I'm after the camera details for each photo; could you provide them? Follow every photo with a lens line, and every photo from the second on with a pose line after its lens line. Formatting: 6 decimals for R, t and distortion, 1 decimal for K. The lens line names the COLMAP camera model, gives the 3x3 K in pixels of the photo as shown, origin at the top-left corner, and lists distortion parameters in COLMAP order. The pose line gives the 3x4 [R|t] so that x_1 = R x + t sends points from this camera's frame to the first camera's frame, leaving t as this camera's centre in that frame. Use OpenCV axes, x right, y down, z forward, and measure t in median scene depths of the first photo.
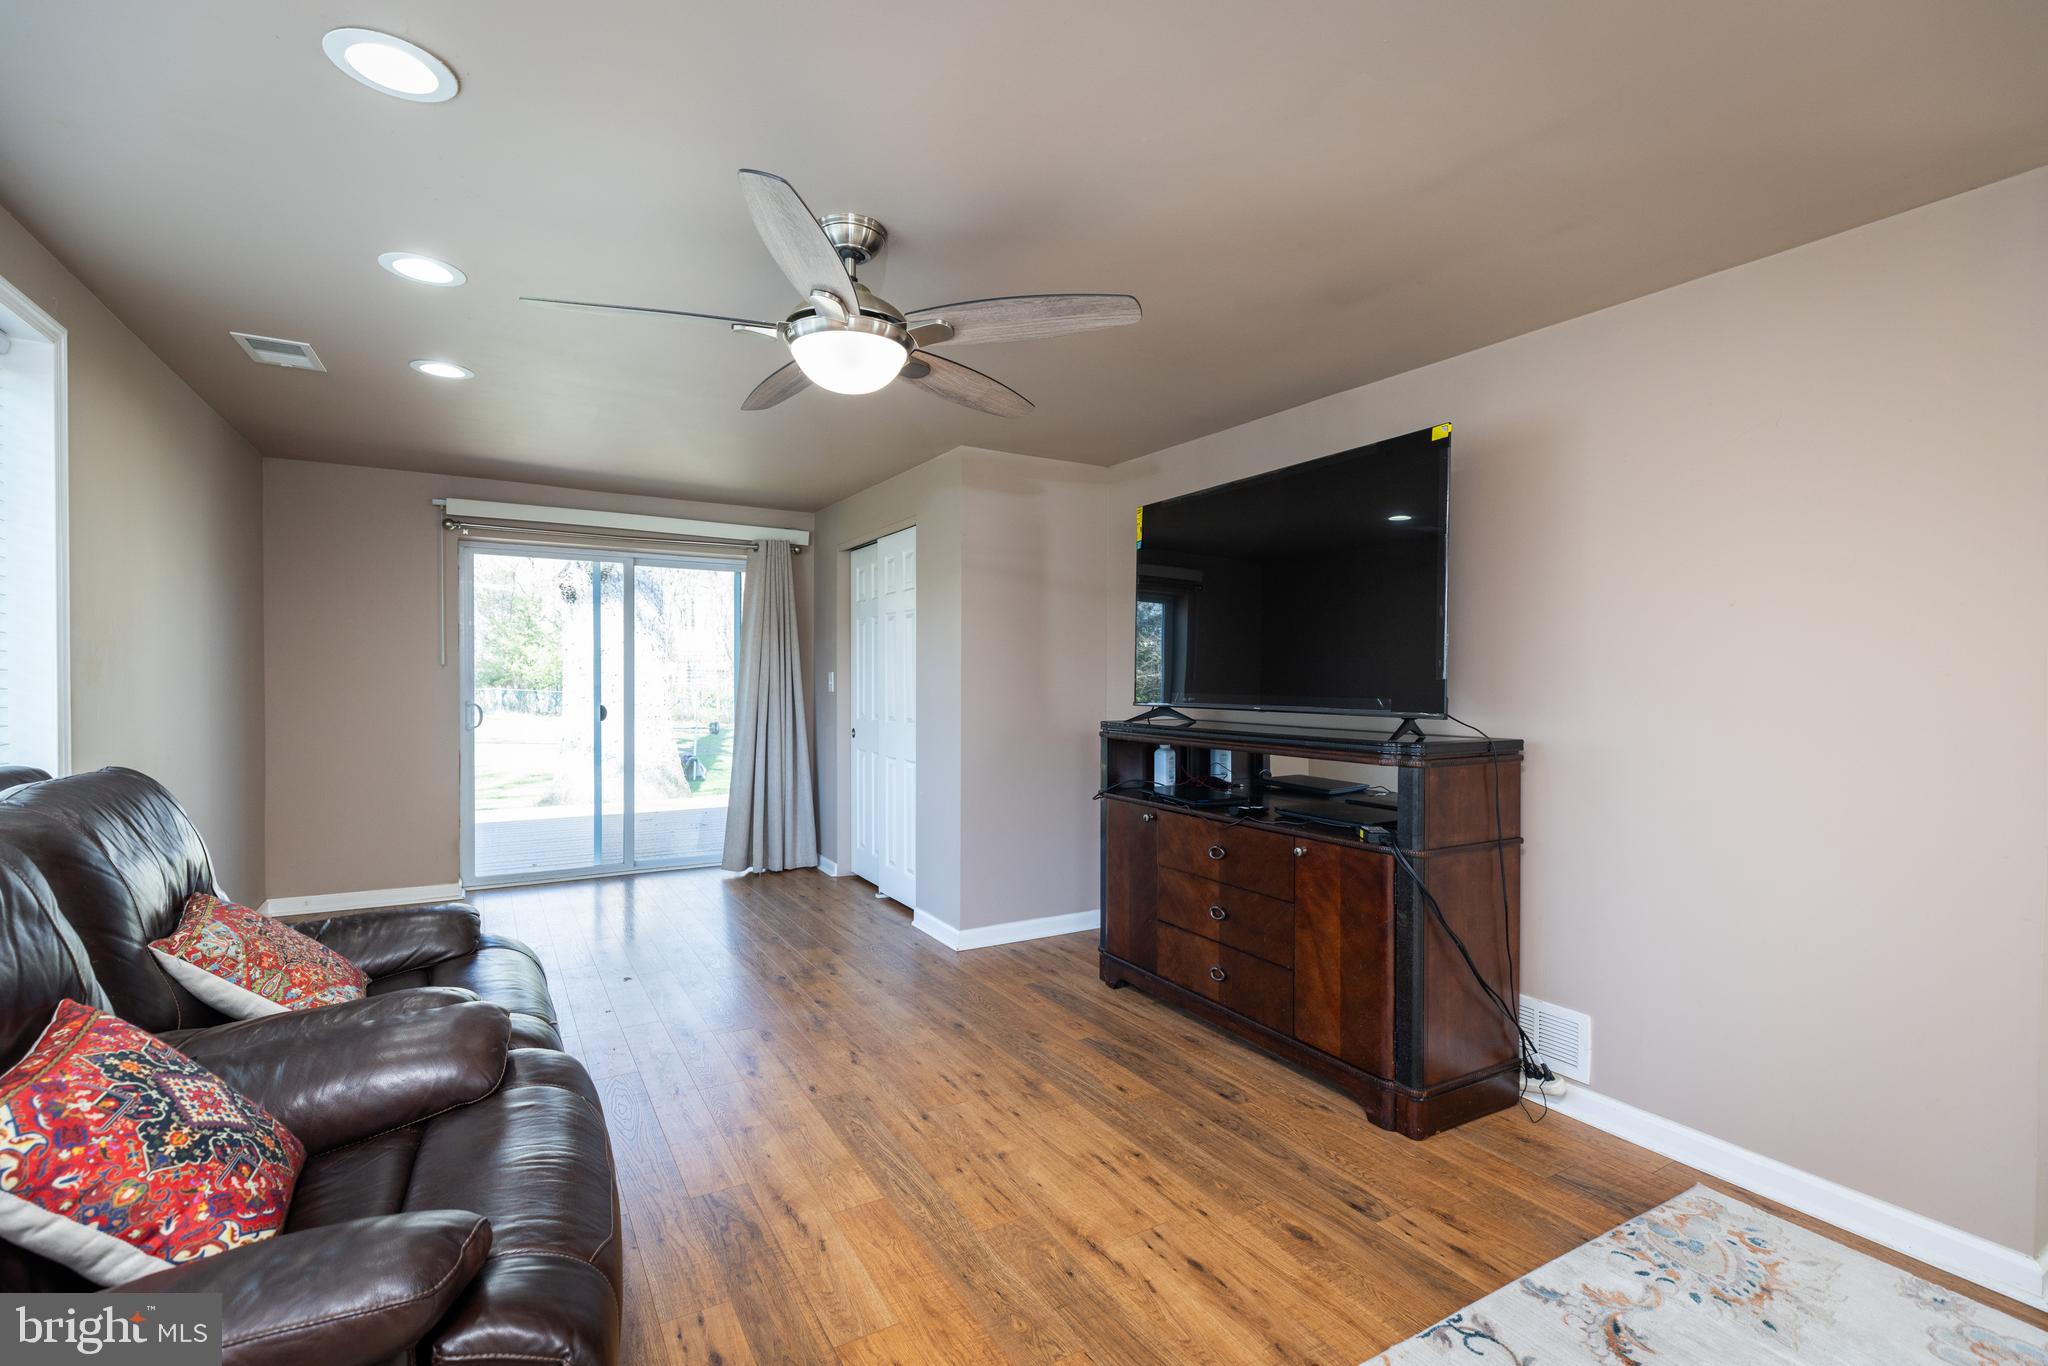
lens RADIAL K [[916.3, 0, 1024.7], [0, 916.3, 690.3], [0, 0, 1]] dist [-0.000345, -0.000241]
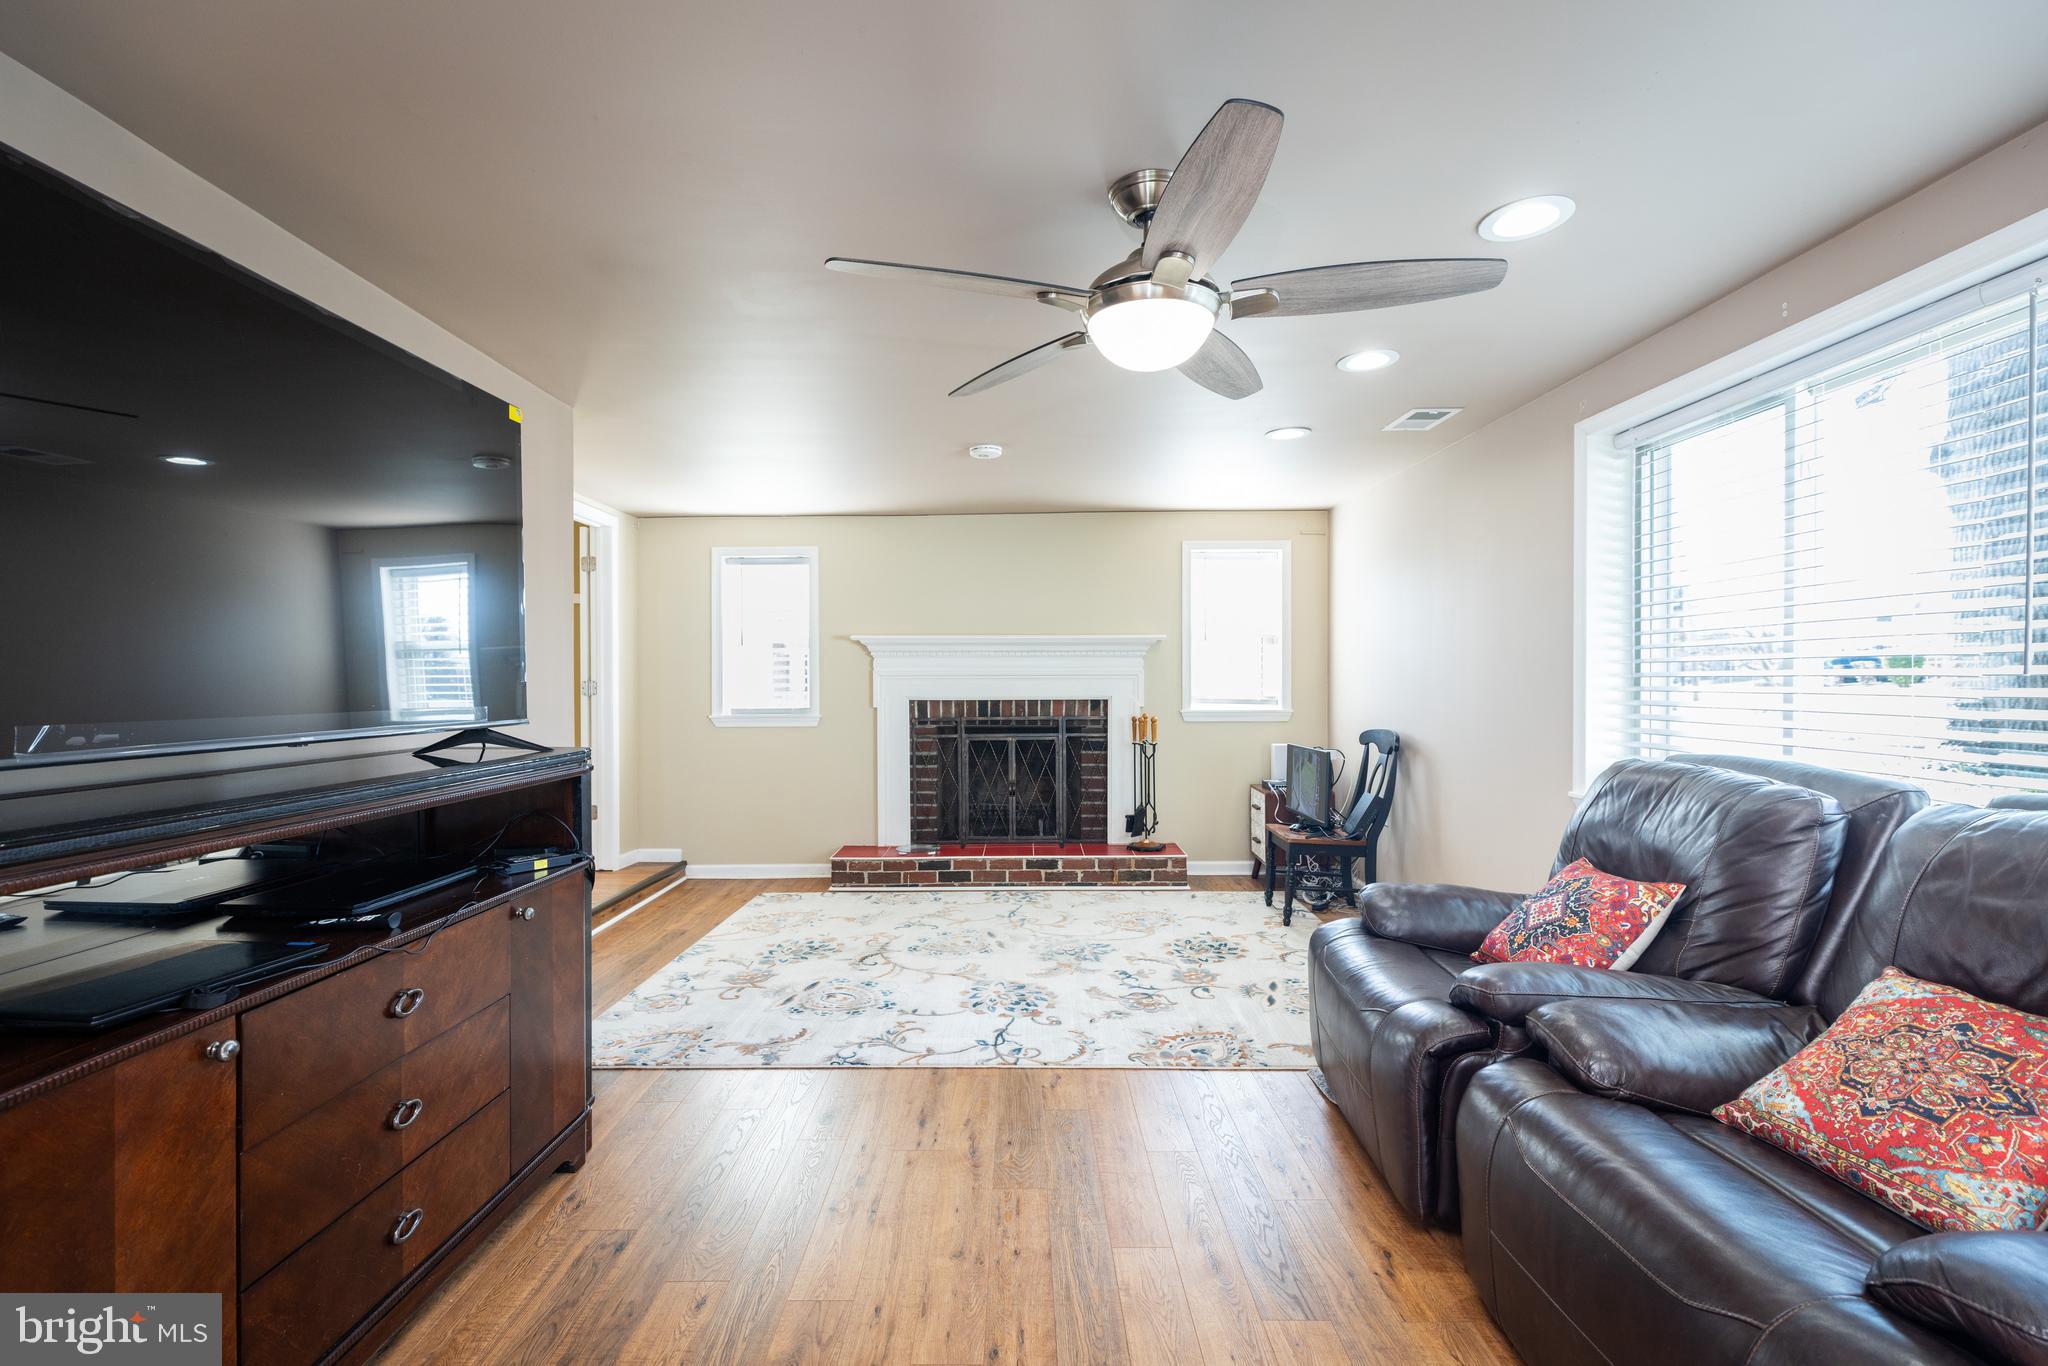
lens RADIAL K [[916.3, 0, 1024.7], [0, 916.3, 690.3], [0, 0, 1]] dist [-0.000345, -0.000241]
pose [[-0.865679, -0.005470, 0.500570, -0.480555], [0.004906, 0.999800, 0.019410, -0.018062], [-0.500576, 0.019258, -0.865478, 1.649550]]
